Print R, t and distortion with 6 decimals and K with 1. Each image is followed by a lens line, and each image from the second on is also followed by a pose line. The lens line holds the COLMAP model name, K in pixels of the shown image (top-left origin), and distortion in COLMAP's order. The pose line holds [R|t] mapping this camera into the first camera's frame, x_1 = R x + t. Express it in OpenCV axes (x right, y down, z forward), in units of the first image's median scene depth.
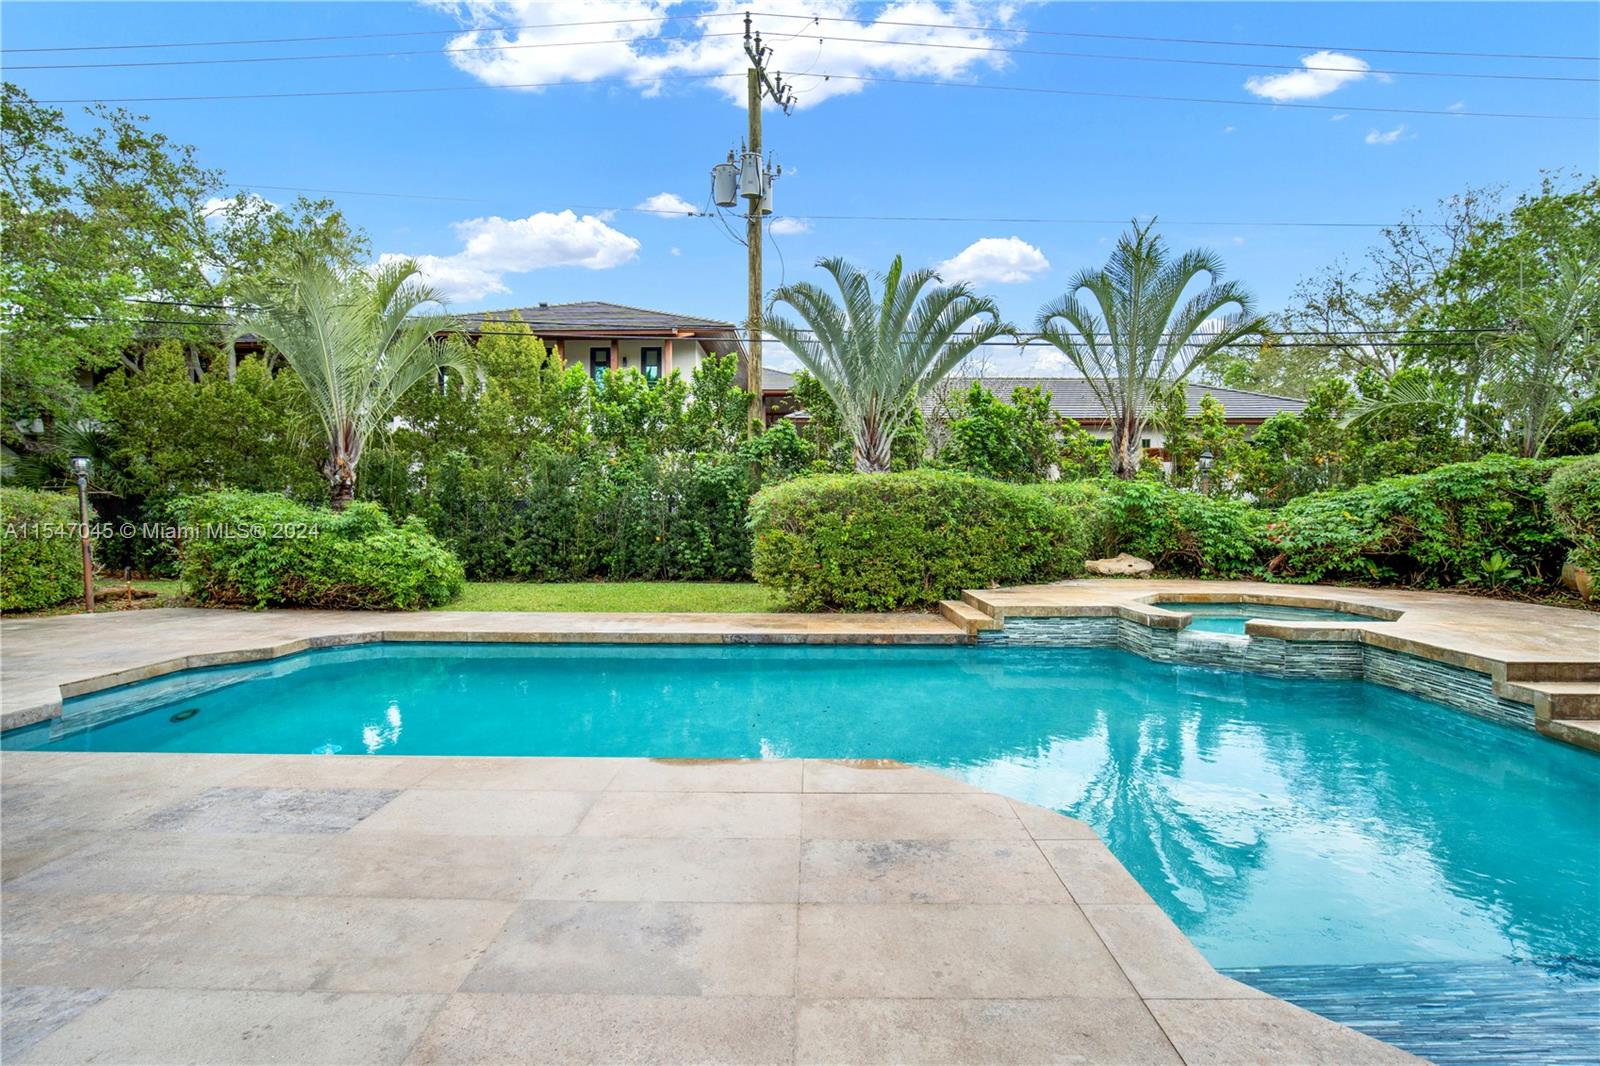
lens RADIAL K [[711.3, 0, 807.3], [0, 711.3, 535.4], [0, 0, 1]] dist [-0.010657, 0.001453]
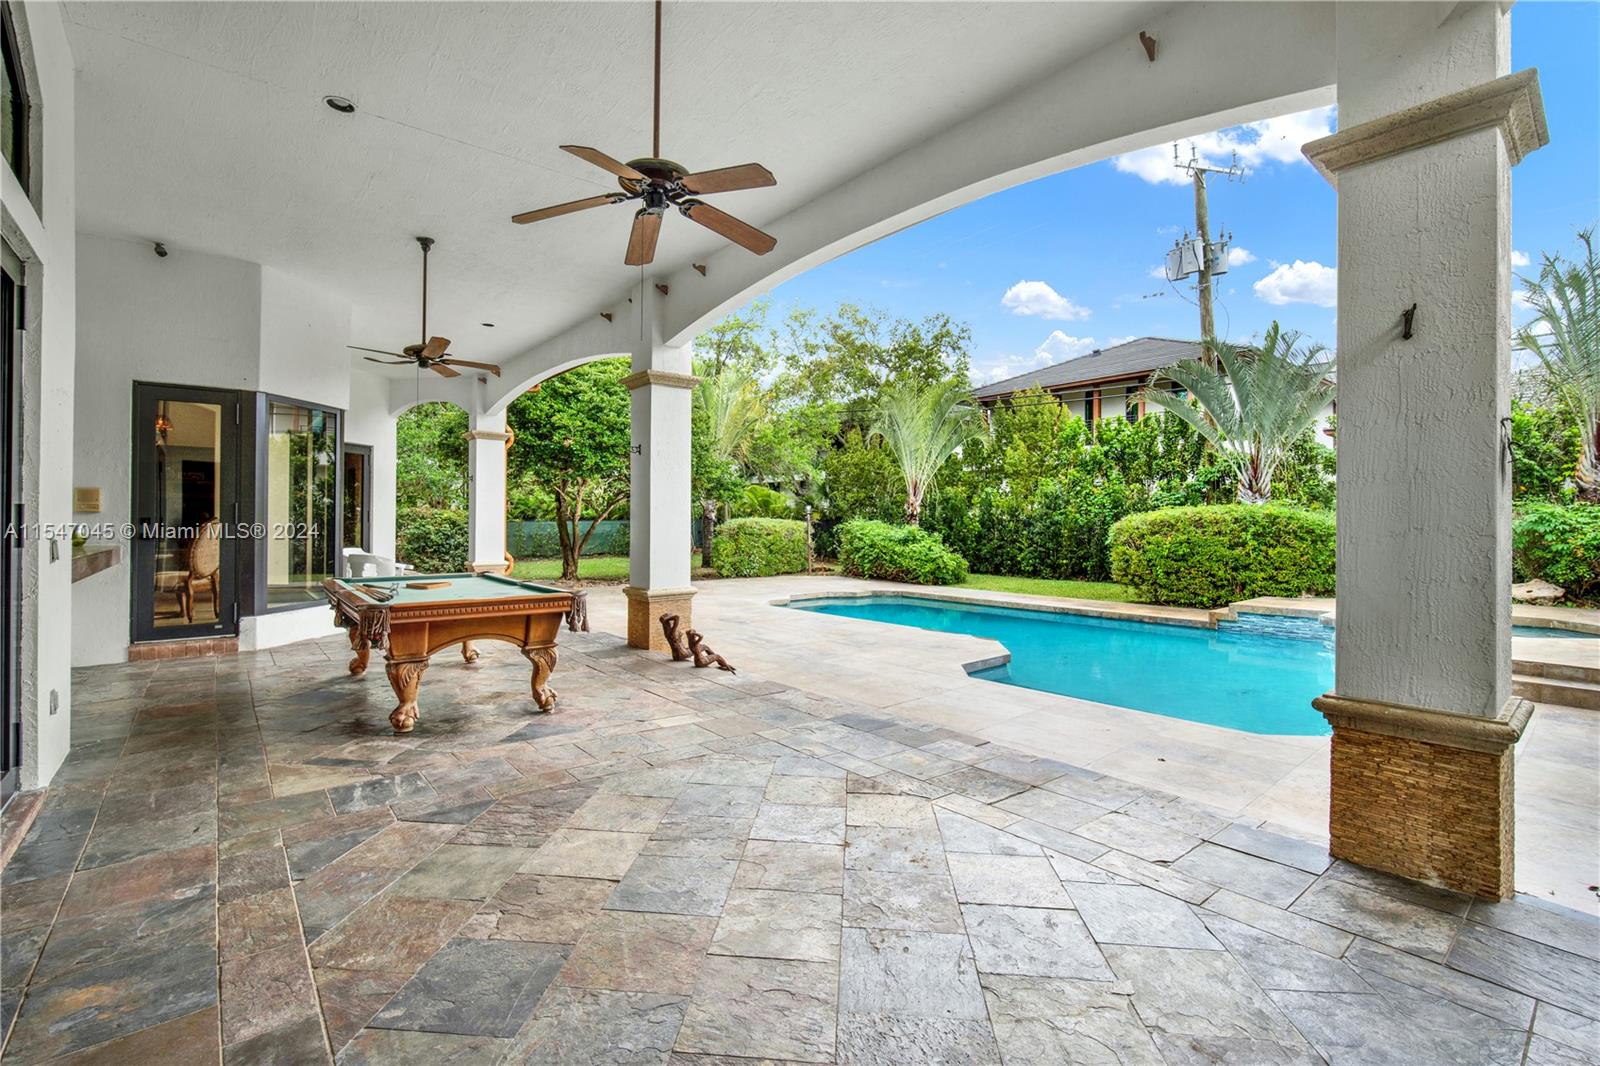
lens RADIAL K [[711.3, 0, 797.0], [0, 711.3, 529.9], [0, 0, 1]] dist [-0.010657, 0.001453]
pose [[0.655609, 0.007891, -0.755060, 0.613048], [-0.020967, 0.999750, -0.007757, -0.015656], [0.754810, 0.020917, 0.655610, -0.473491]]
